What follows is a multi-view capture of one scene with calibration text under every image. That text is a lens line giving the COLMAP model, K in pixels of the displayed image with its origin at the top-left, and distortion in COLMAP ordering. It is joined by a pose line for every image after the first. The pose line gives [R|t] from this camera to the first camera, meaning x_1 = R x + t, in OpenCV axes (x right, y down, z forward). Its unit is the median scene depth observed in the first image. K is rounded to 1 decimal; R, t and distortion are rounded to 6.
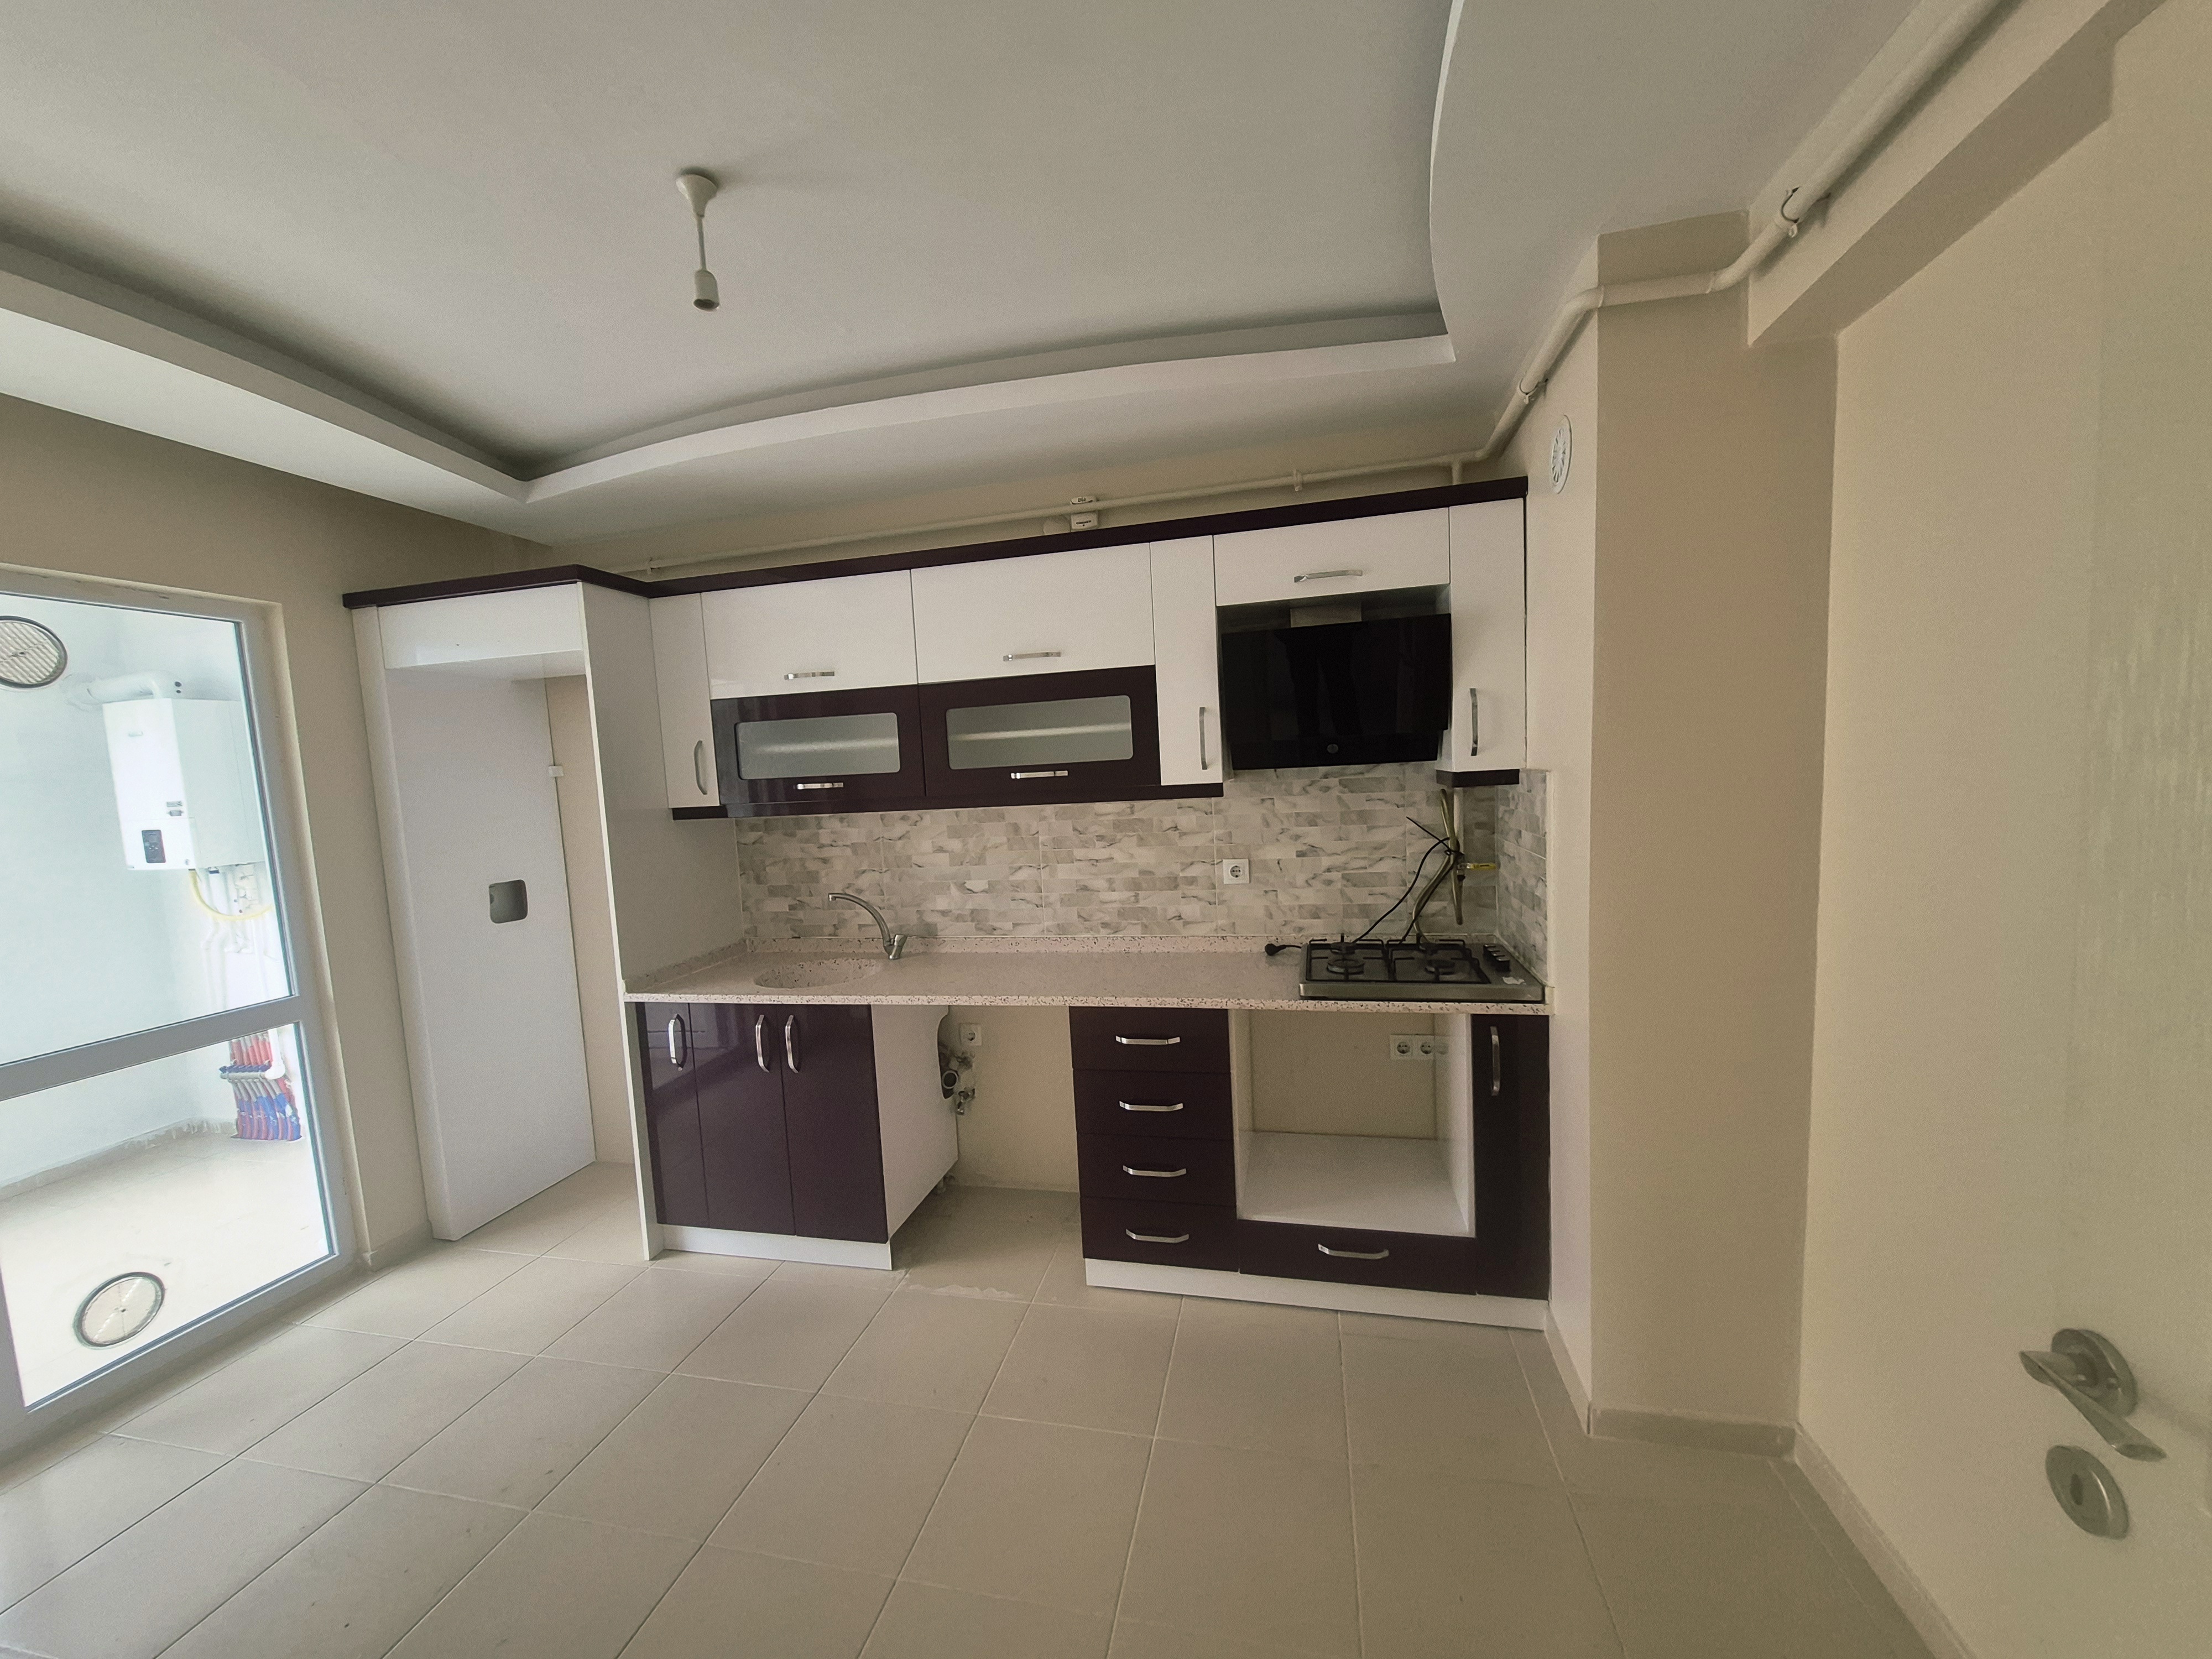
lens RADIAL K [[859.1, 0, 1095.5], [0, 859.1, 839.0], [0, 0, 1]] dist [-0.000179, 0.000009]
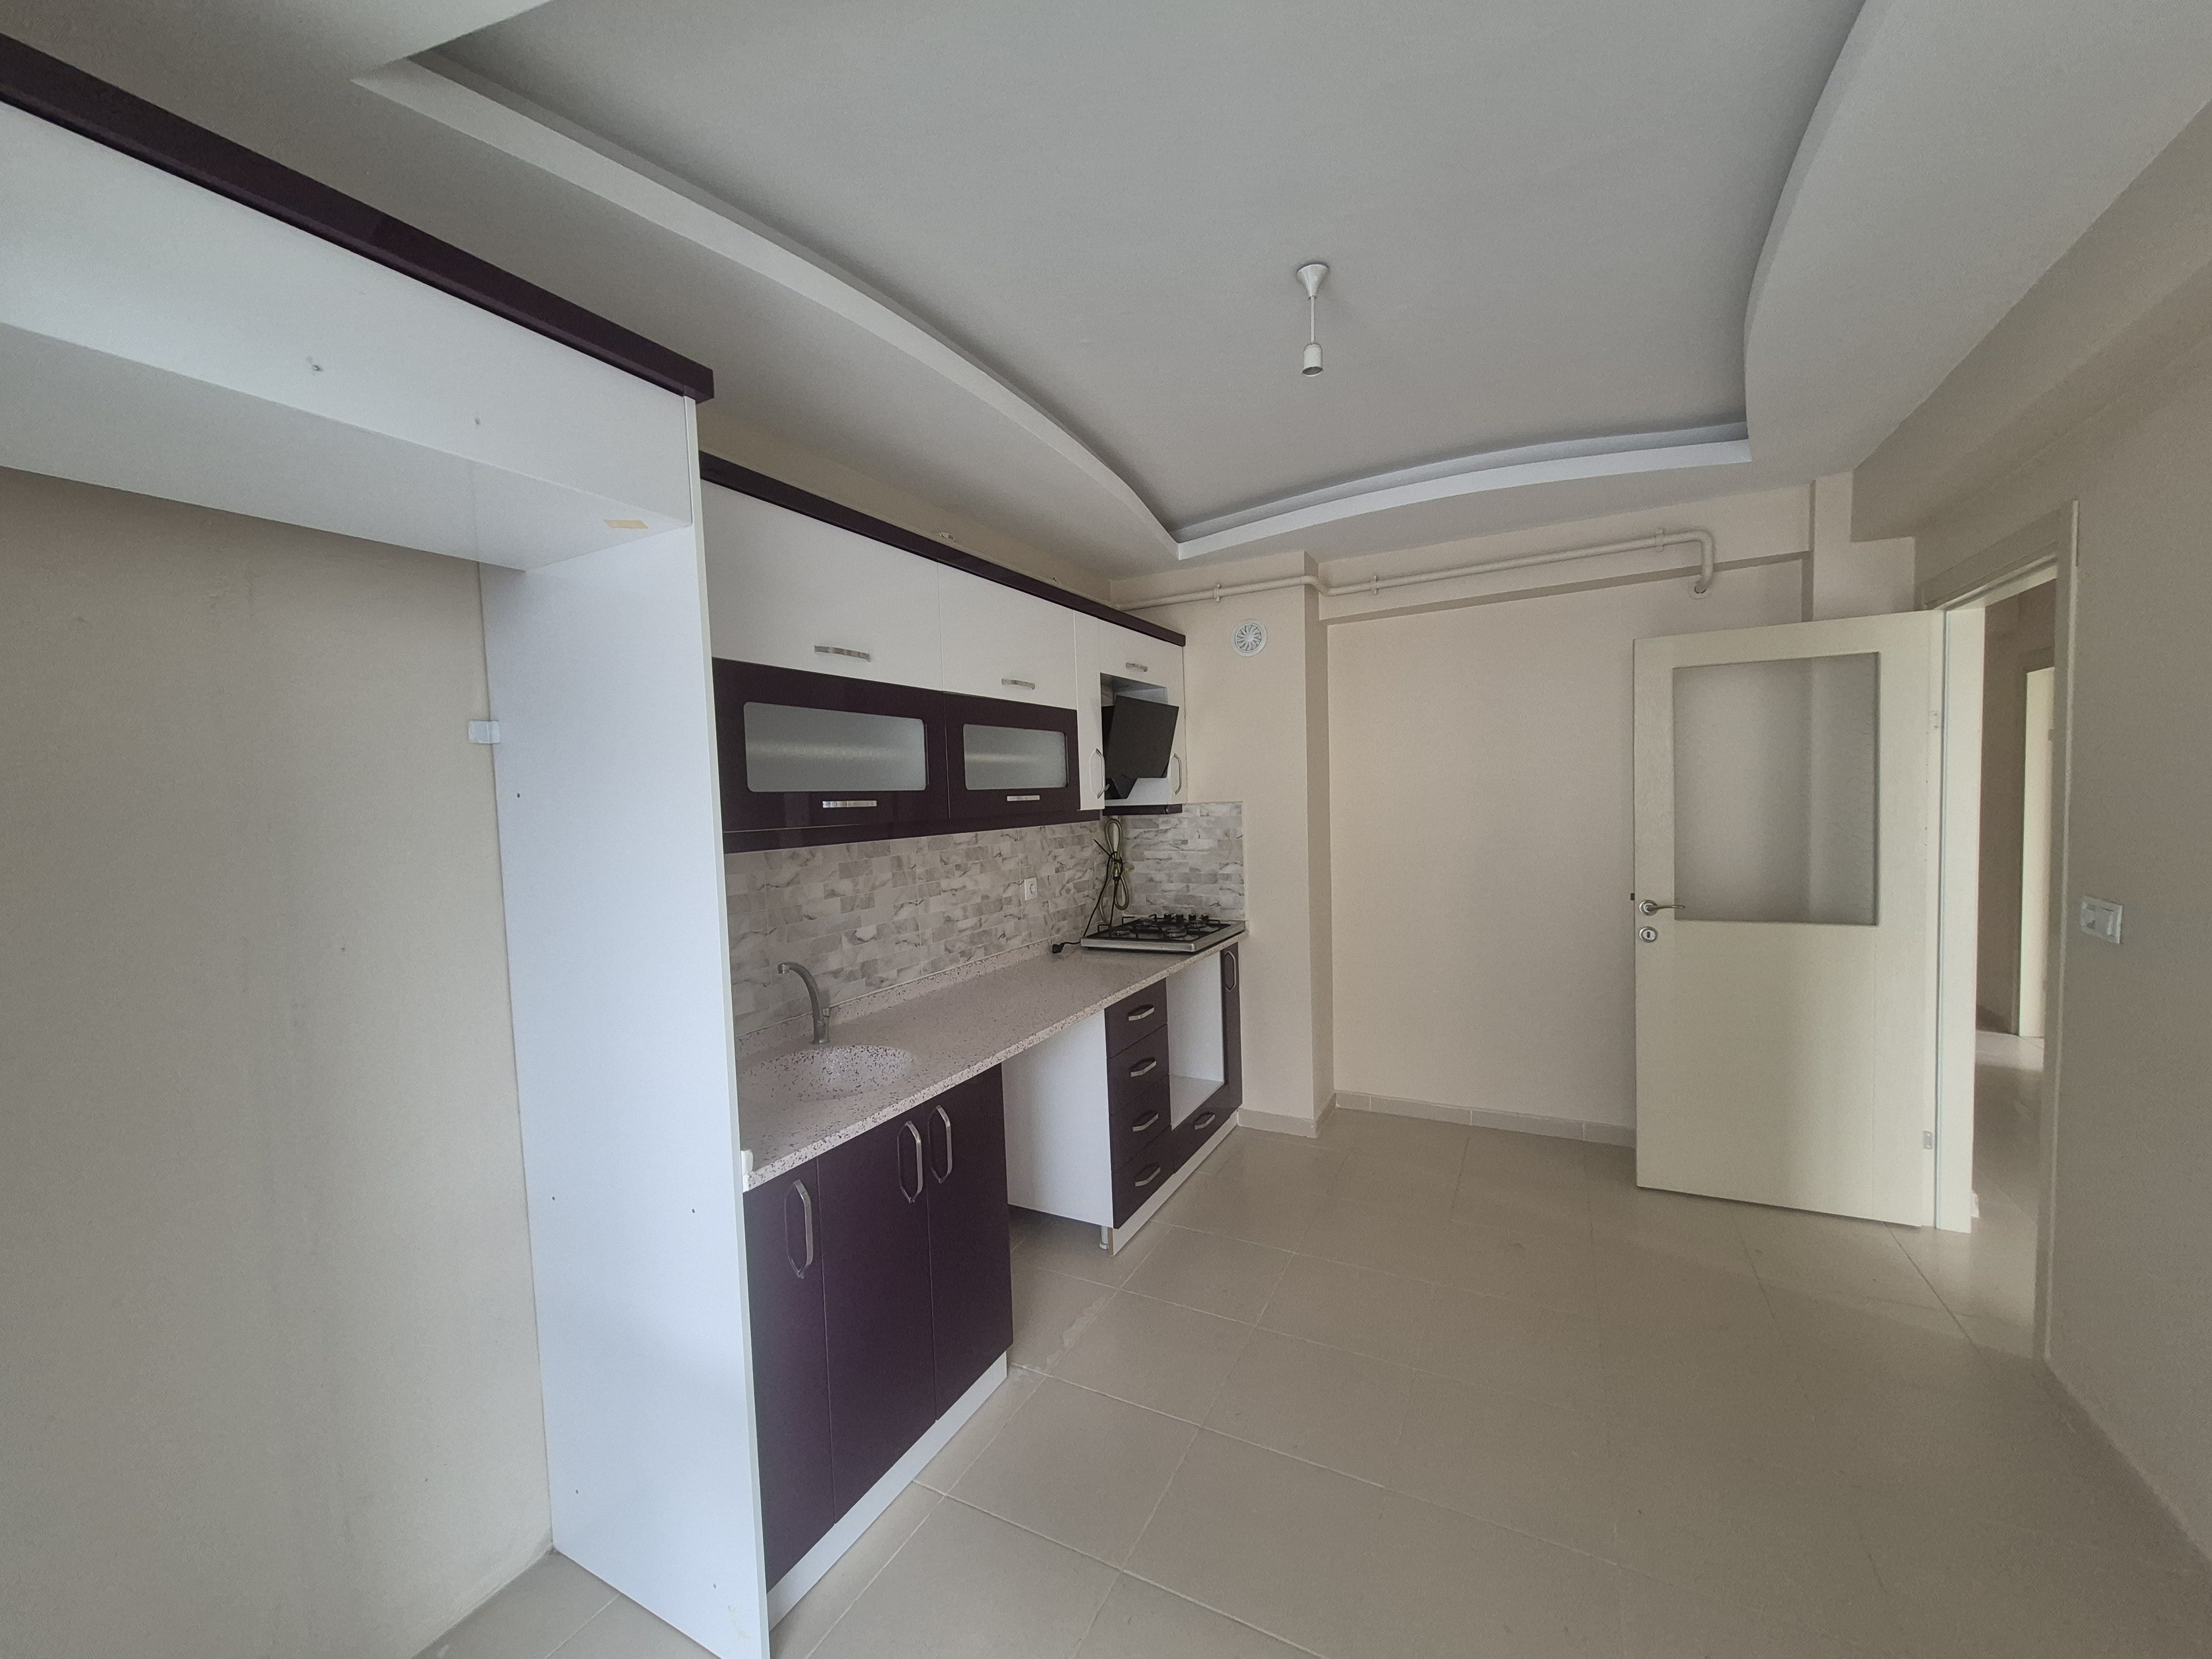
lens RADIAL K [[859.1, 0, 1095.5], [0, 859.1, 839.0], [0, 0, 1]] dist [-0.000179, 0.000009]
pose [[0.255249, -0.003762, 0.966868, -0.928014], [0.108416, 0.993797, -0.024755, 0.008386], [-0.960778, 0.111143, 0.254073, 0.582476]]
